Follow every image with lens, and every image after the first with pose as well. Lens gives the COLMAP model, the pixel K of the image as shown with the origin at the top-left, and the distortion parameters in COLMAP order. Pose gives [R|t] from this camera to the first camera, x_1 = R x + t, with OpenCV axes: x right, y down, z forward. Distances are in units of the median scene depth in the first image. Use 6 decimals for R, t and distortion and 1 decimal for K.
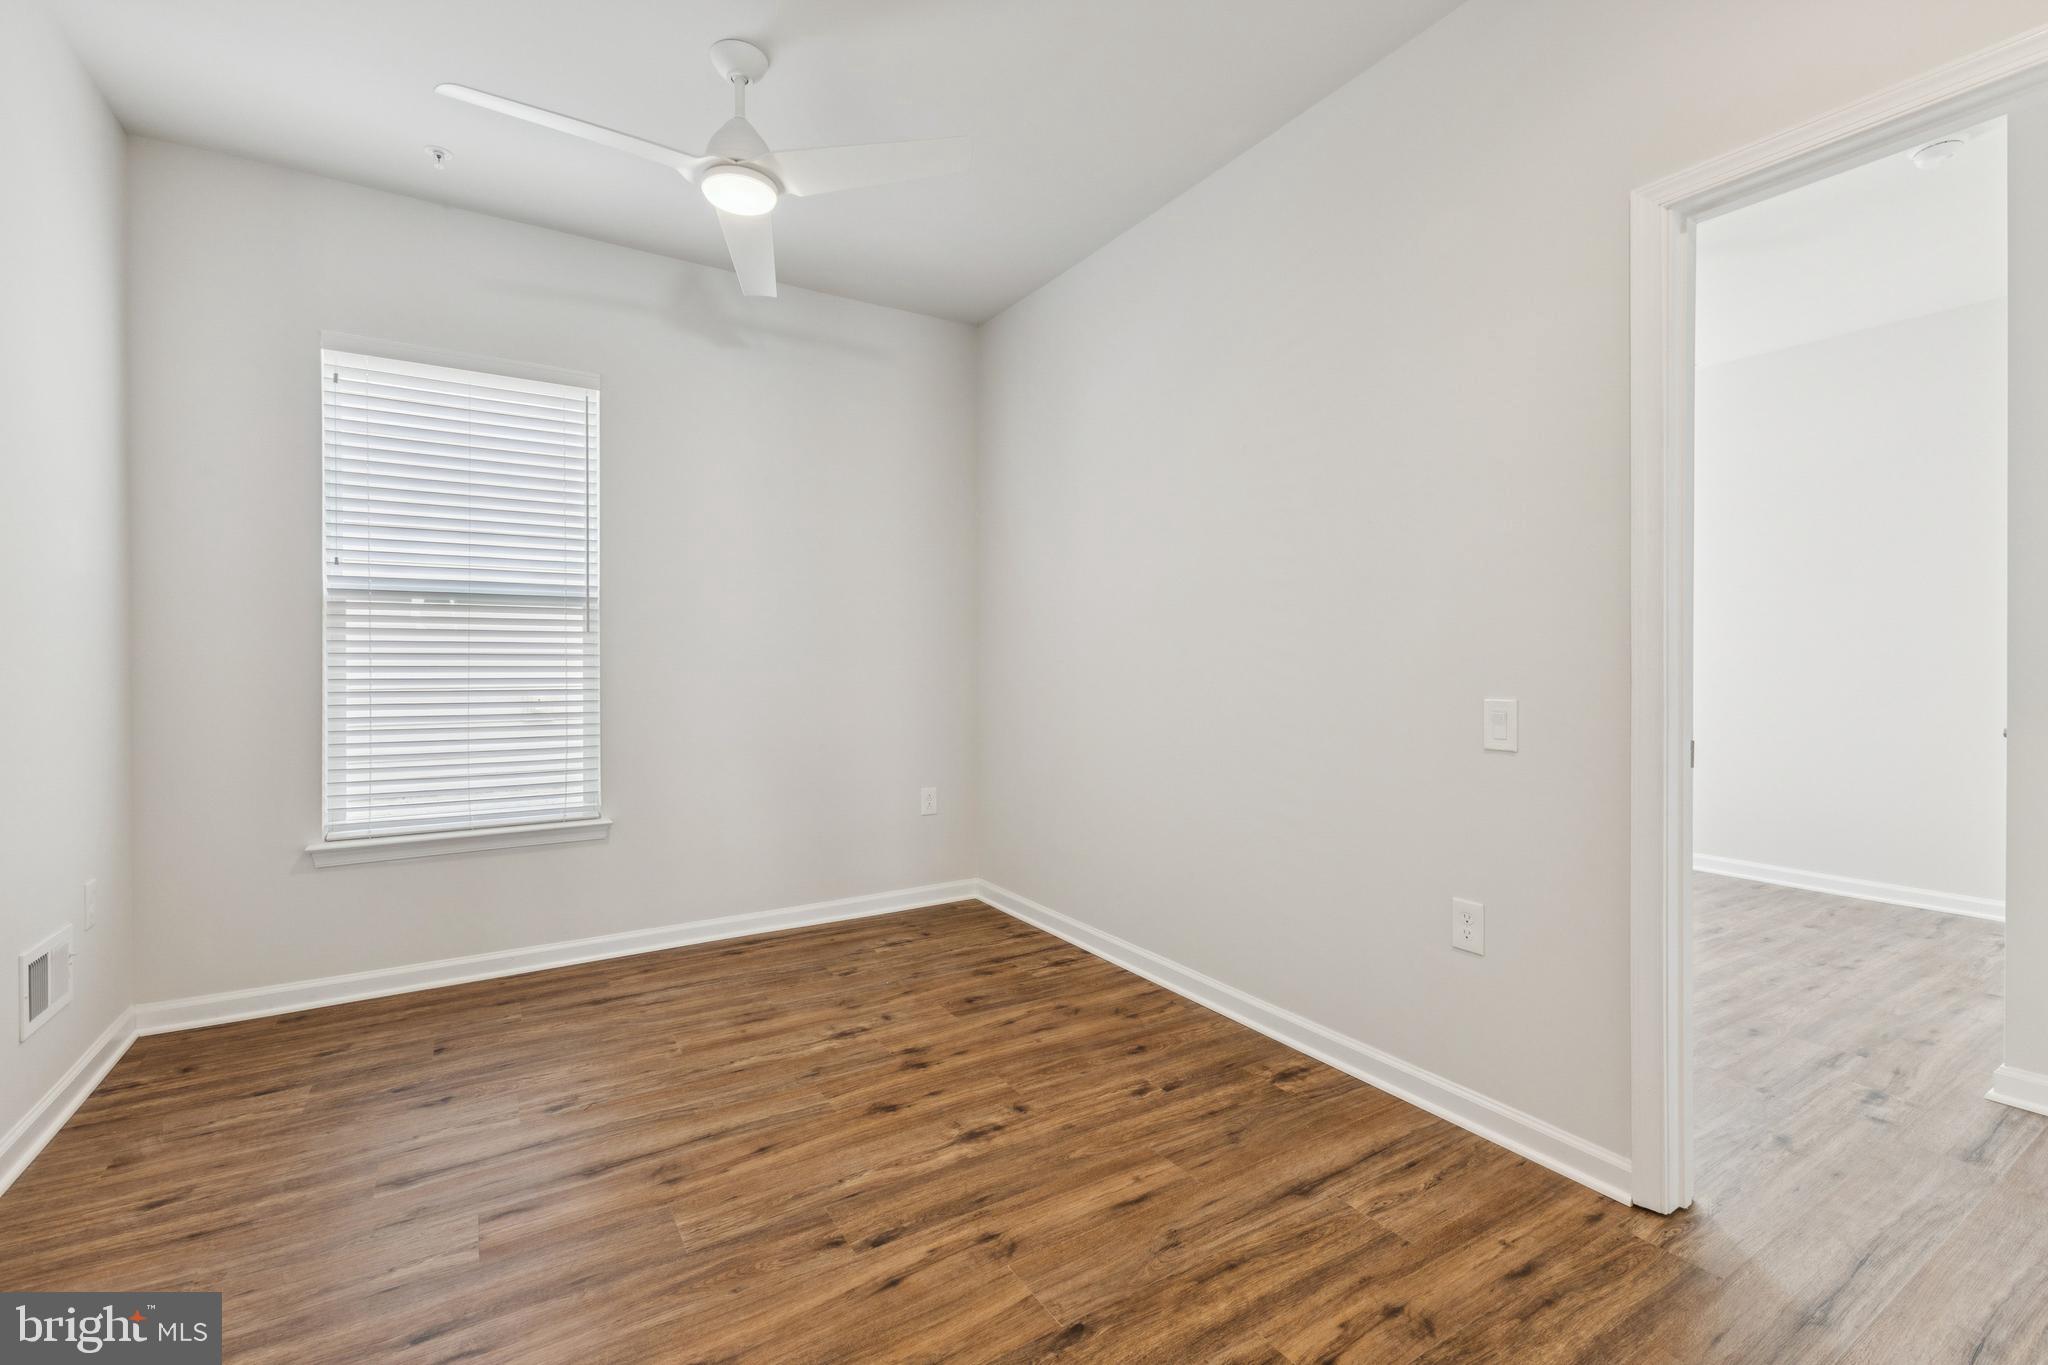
lens RADIAL K [[900.6, 0, 1023.7], [0, 900.6, 675.7], [0, 0, 1]] dist [0.011457, 0.000207]
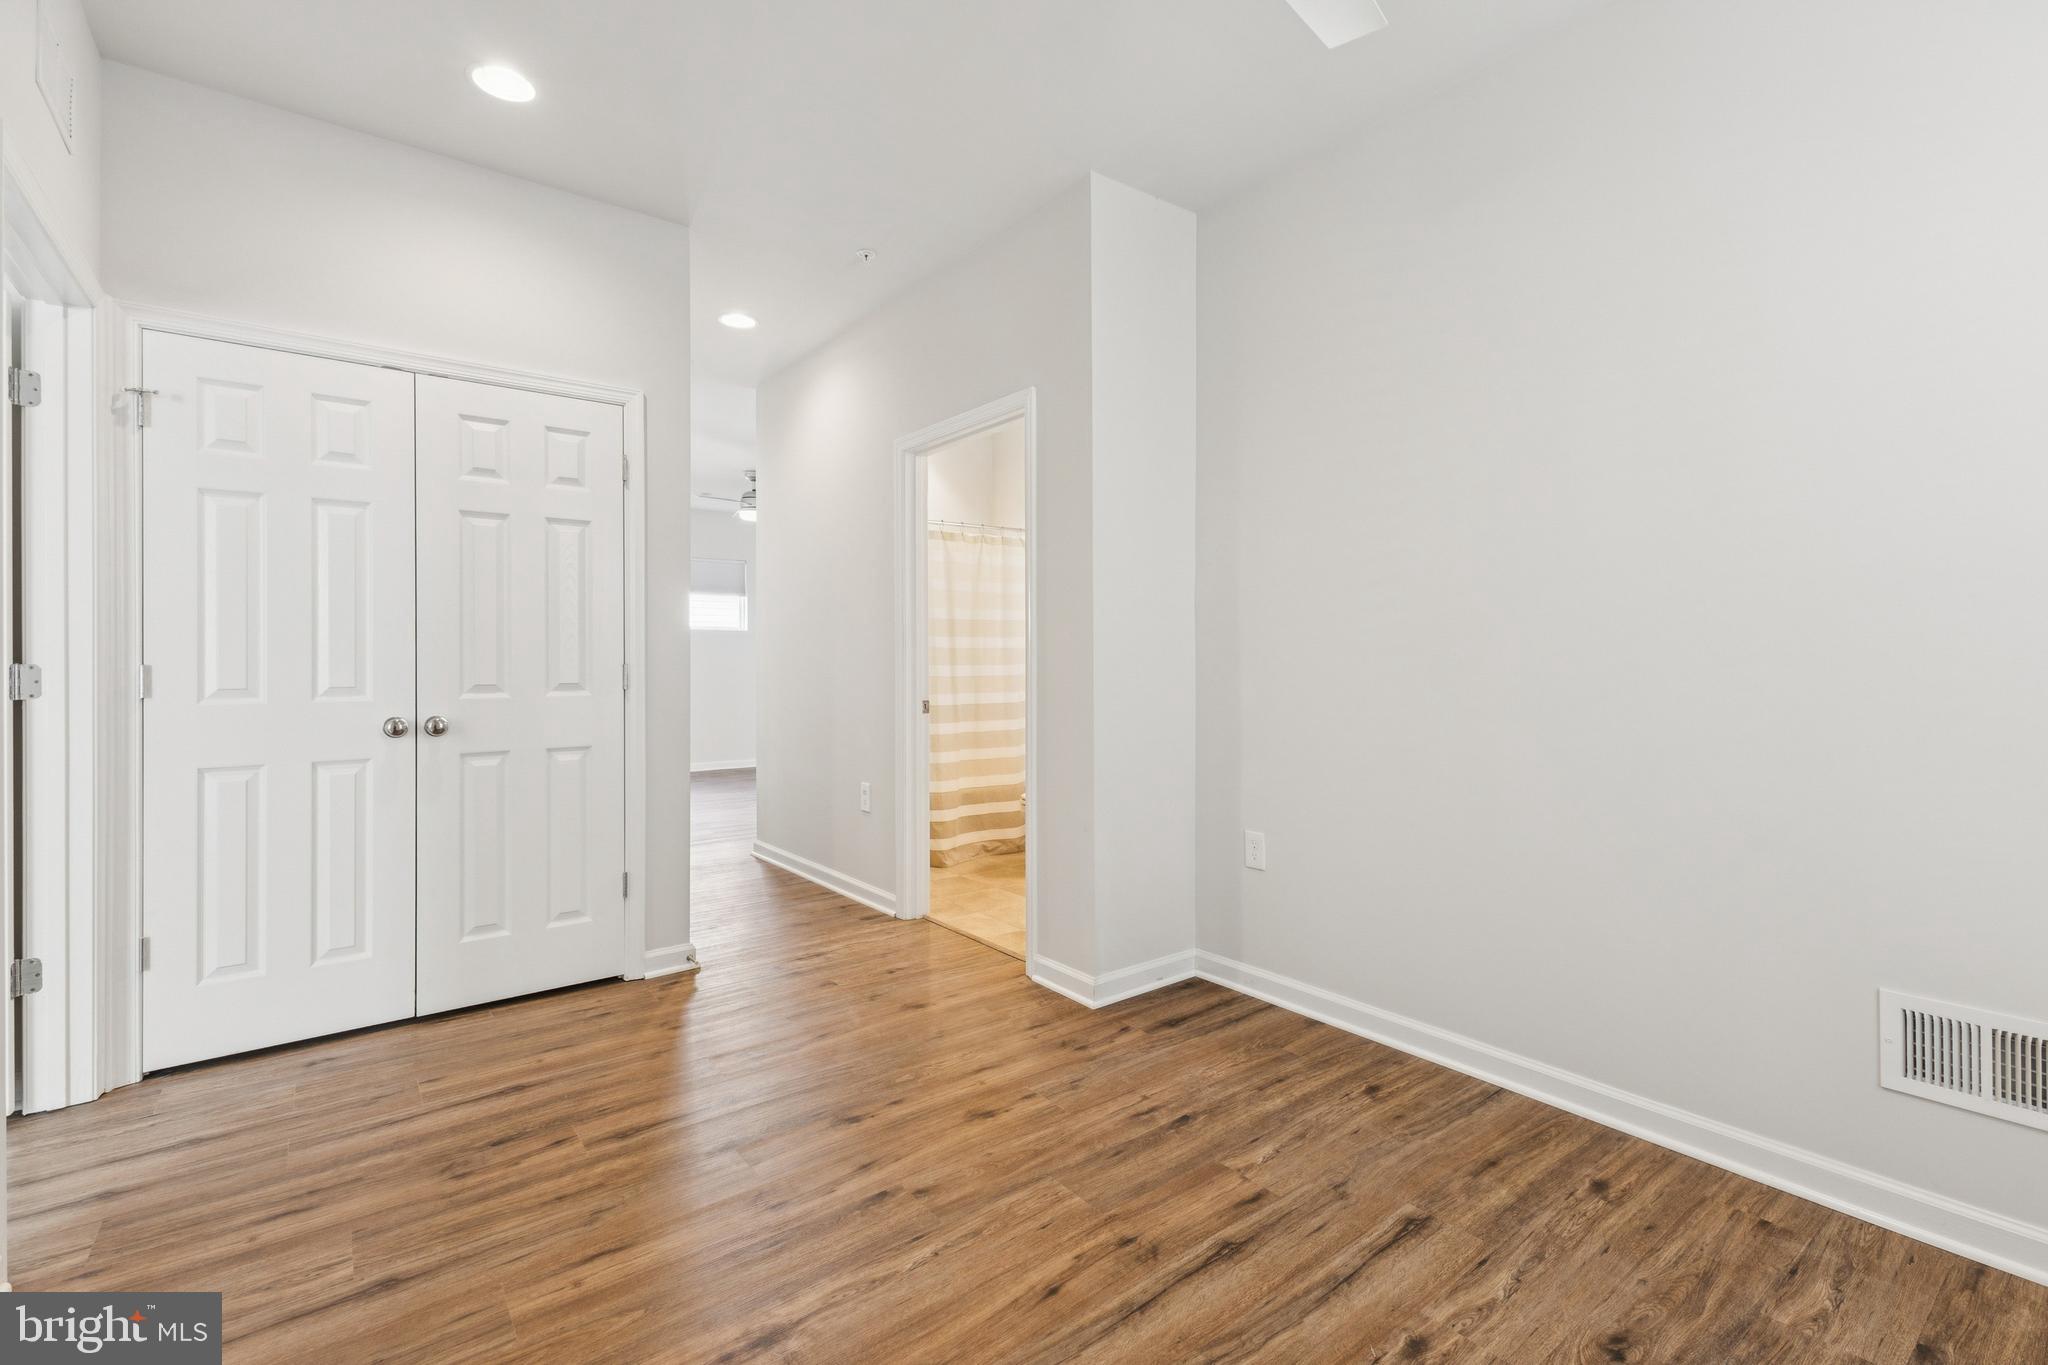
lens RADIAL K [[900.6, 0, 1022.8], [0, 900.6, 667.9], [0, 0, 1]] dist [0.011457, 0.000207]
pose [[-0.995599, 0.005996, -0.093520, -0.216900], [0.004418, 0.999845, 0.017071, -0.020604], [0.093608, 0.016583, -0.995471, 1.953464]]
